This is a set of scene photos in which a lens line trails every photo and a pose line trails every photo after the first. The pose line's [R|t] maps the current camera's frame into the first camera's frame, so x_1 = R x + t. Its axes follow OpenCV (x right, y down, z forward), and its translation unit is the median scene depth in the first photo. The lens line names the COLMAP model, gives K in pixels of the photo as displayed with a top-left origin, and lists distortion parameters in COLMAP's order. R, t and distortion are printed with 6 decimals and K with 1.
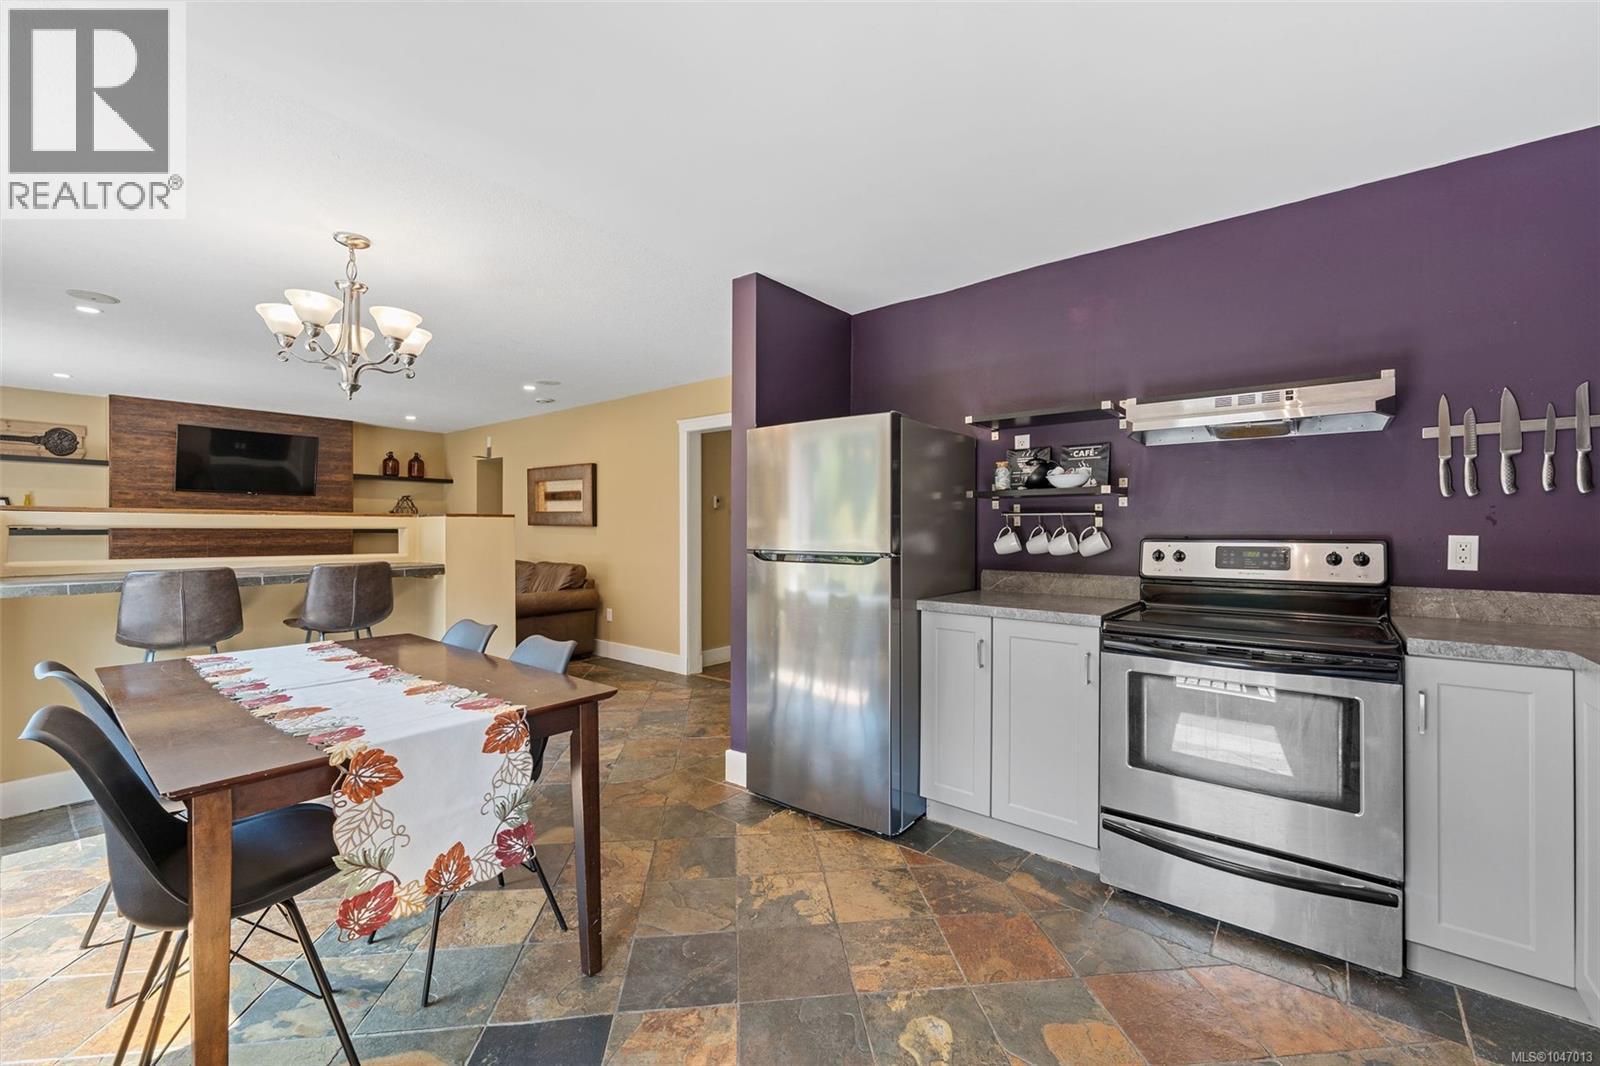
lens RADIAL K [[660.1, 0, 808.2], [0, 660.1, 527.4], [0, 0, 1]] dist [0.001030, -0.000005]
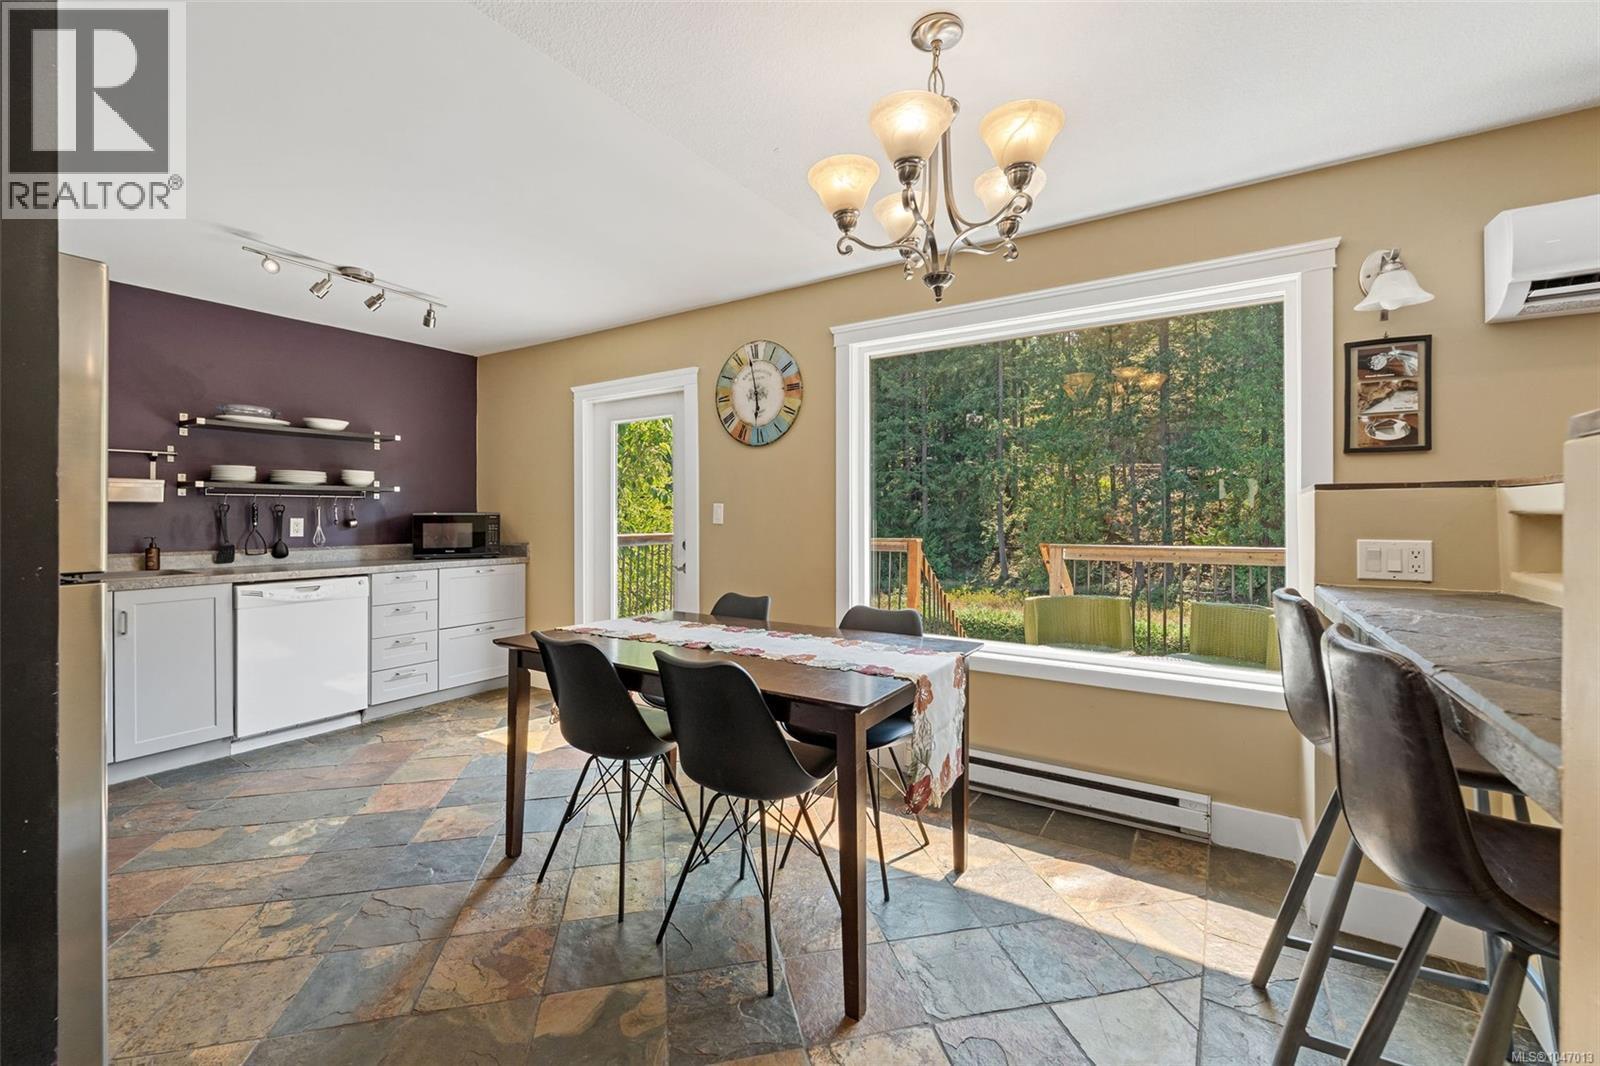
lens RADIAL K [[660.1, 0, 803.4], [0, 660.1, 510.6], [0, 0, 1]] dist [0.001030, -0.000005]
pose [[-0.994429, -0.000350, -0.105407, -0.572477], [0.000699, 0.999951, -0.009921, 0.003802], [0.105405, -0.009939, -0.994380, 1.786474]]
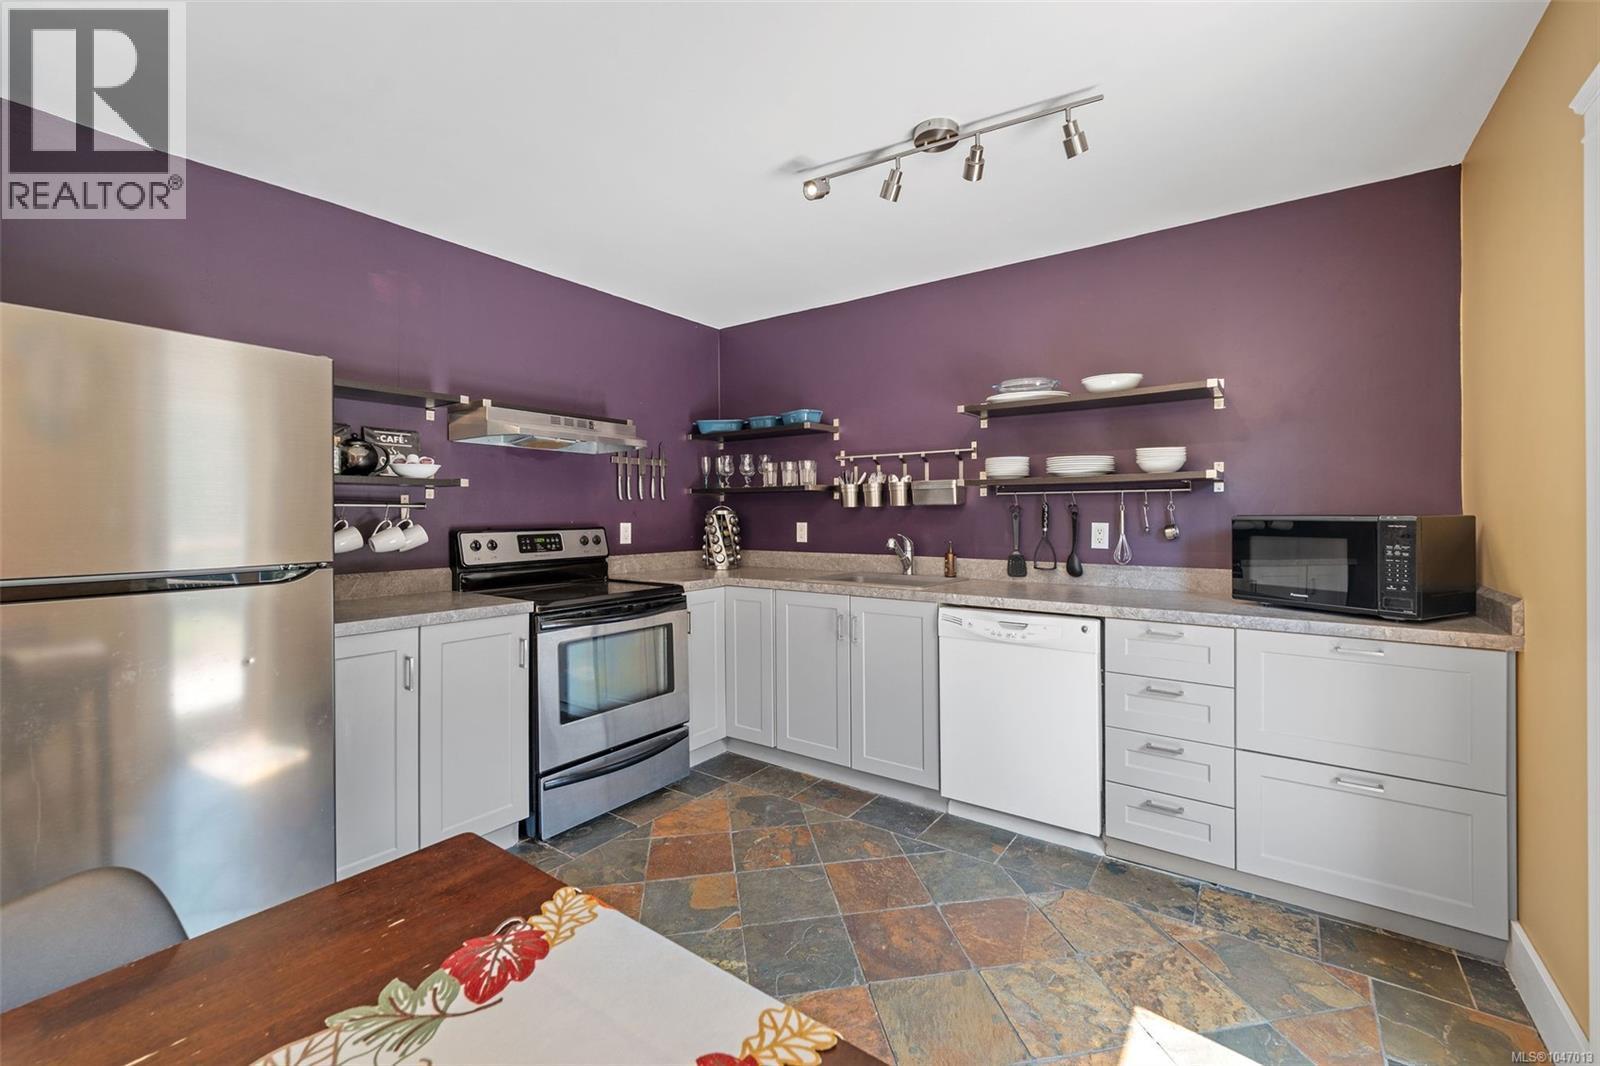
lens RADIAL K [[660.1, 0, 806.3], [0, 660.1, 515.5], [0, 0, 1]] dist [0.001030, -0.000005]
pose [[-0.054228, -0.004262, 0.998519, -0.638026], [-0.000140, 0.999991, 0.004260, -0.012558], [-0.998529, 0.000091, -0.054228, 0.574363]]
